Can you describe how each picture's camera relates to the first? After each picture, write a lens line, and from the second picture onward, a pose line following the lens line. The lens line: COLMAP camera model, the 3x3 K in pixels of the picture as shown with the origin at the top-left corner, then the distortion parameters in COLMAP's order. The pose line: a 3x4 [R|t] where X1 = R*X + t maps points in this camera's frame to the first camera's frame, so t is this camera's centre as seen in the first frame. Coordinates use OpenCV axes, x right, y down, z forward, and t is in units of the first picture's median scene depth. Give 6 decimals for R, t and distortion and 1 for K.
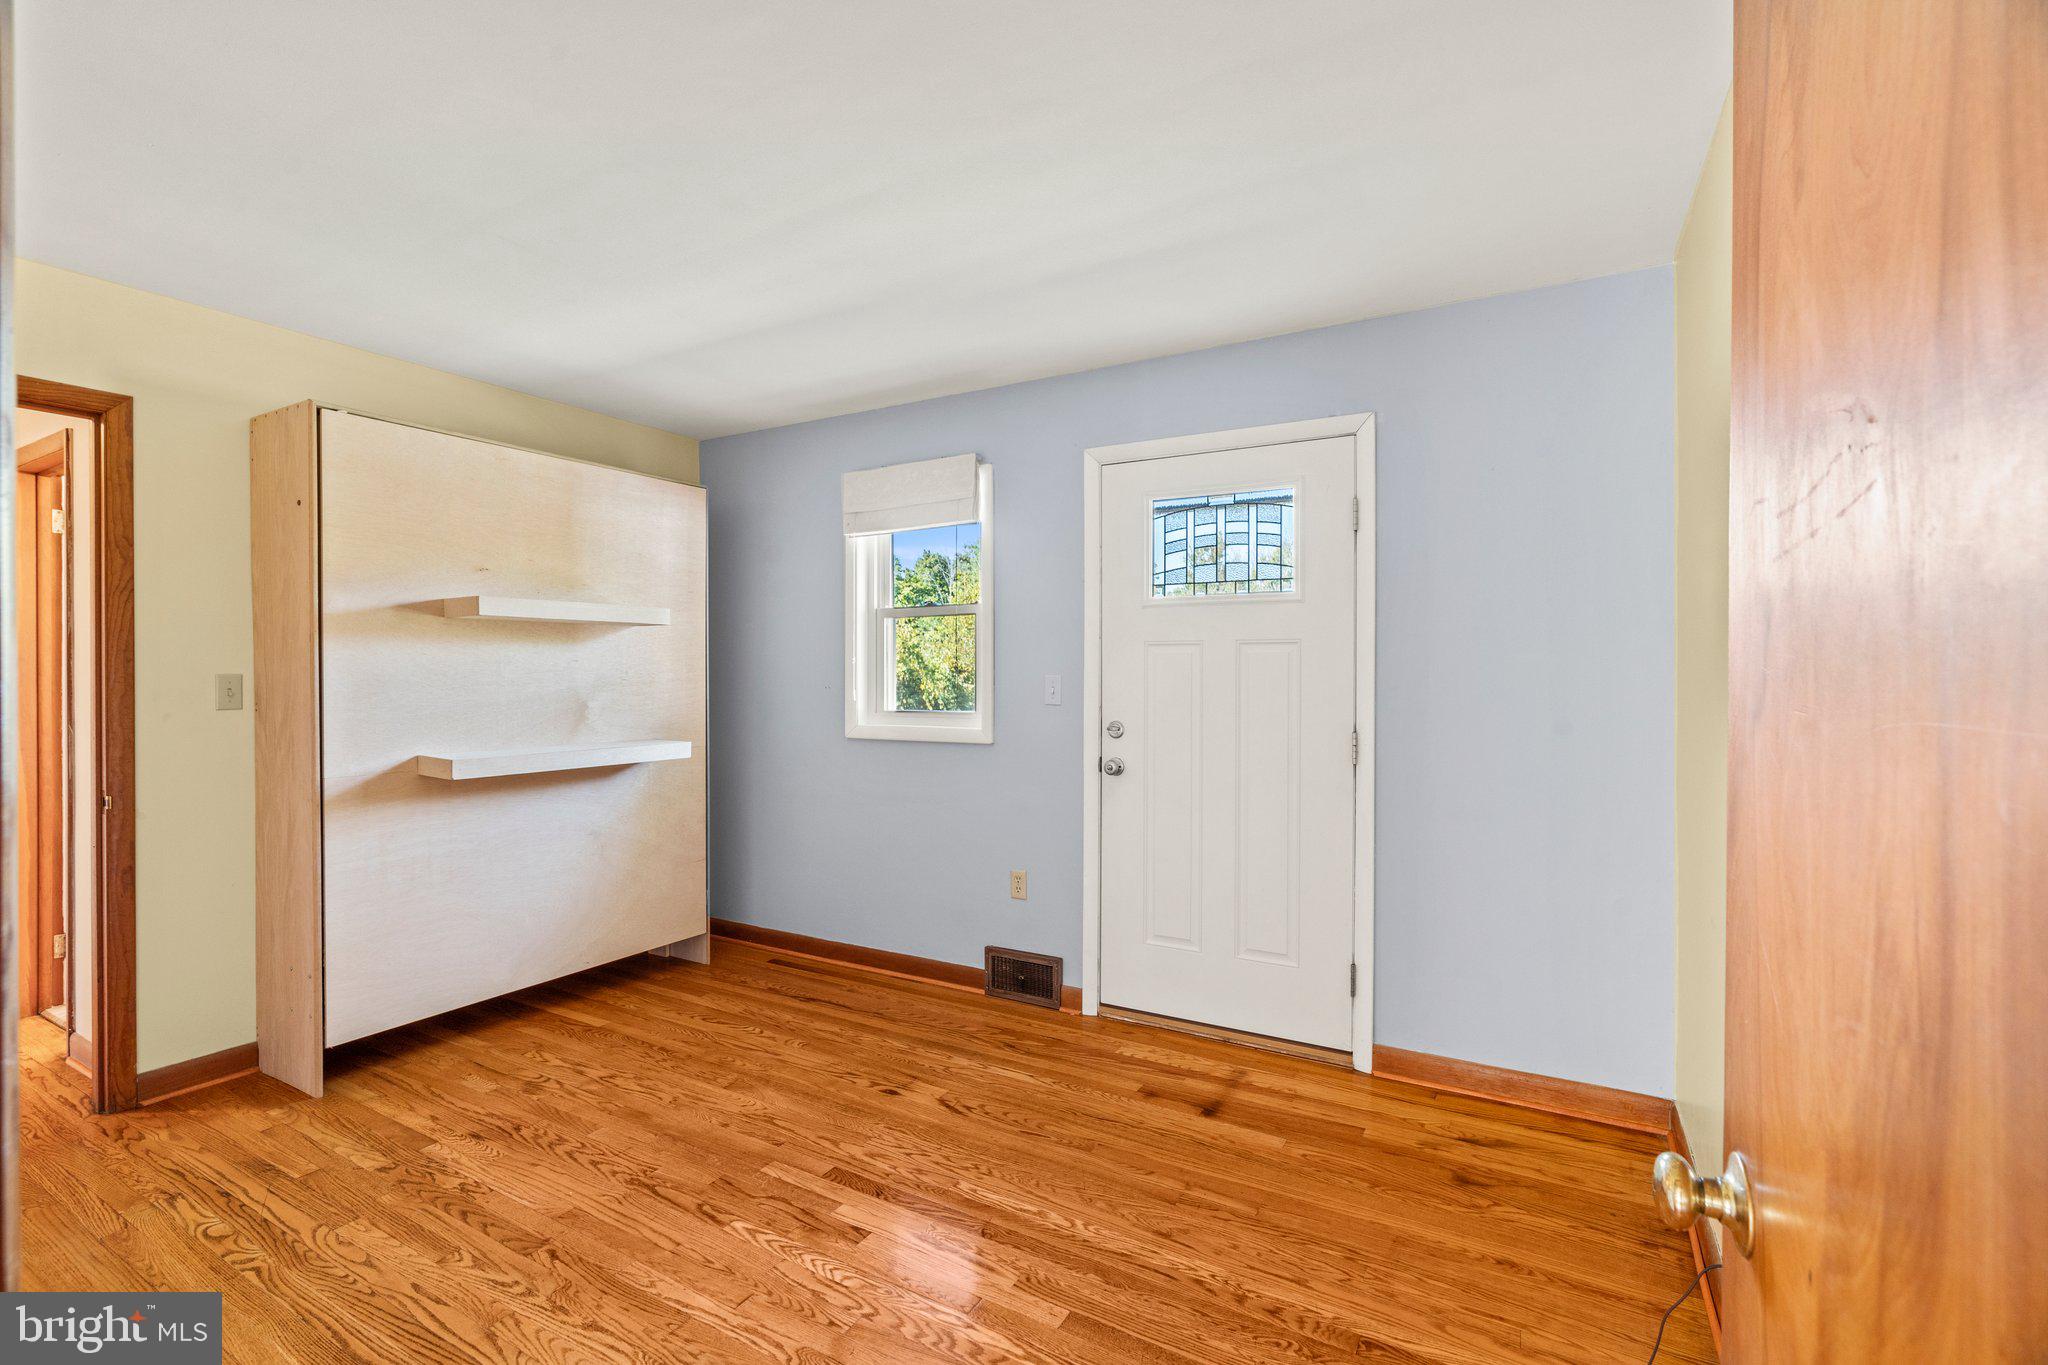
lens RADIAL K [[907.7, 0, 1025.8], [0, 907.7, 681.6], [0, 0, 1]] dist [-0.003585, 0.000688]
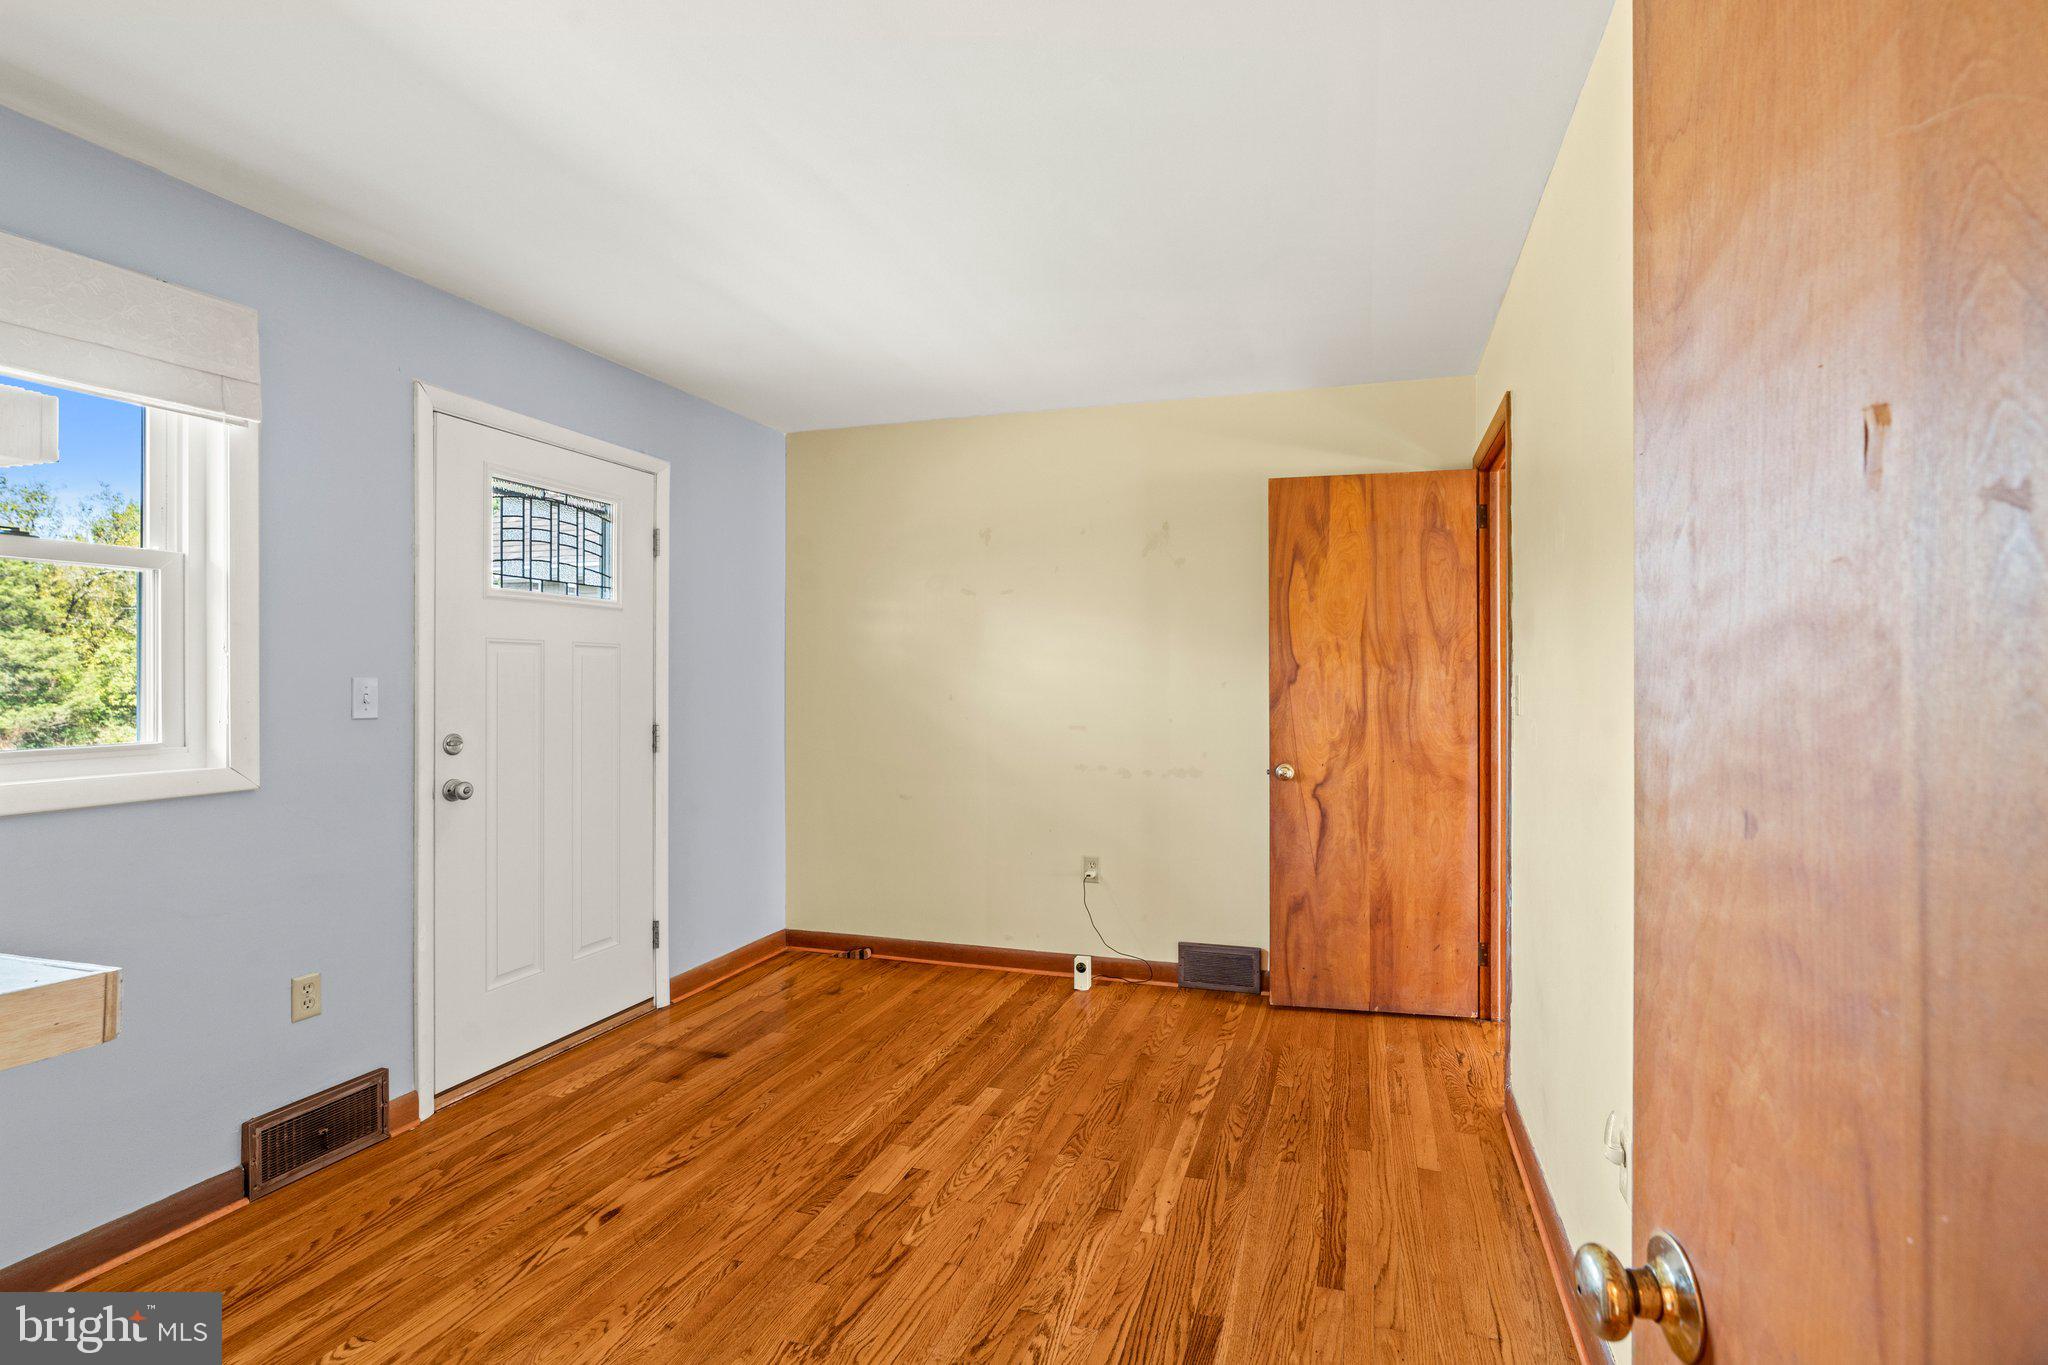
lens RADIAL K [[957.6, 0, 1027.7], [0, 957.6, 679.2], [0, 0, 1]] dist [0.002861, -0.000506]
pose [[-0.187984, 0.000307, 0.982172, -0.961968], [0.008564, 0.999962, 0.001327, -0.002173], [-0.982135, 0.008661, -0.187980, 0.755071]]
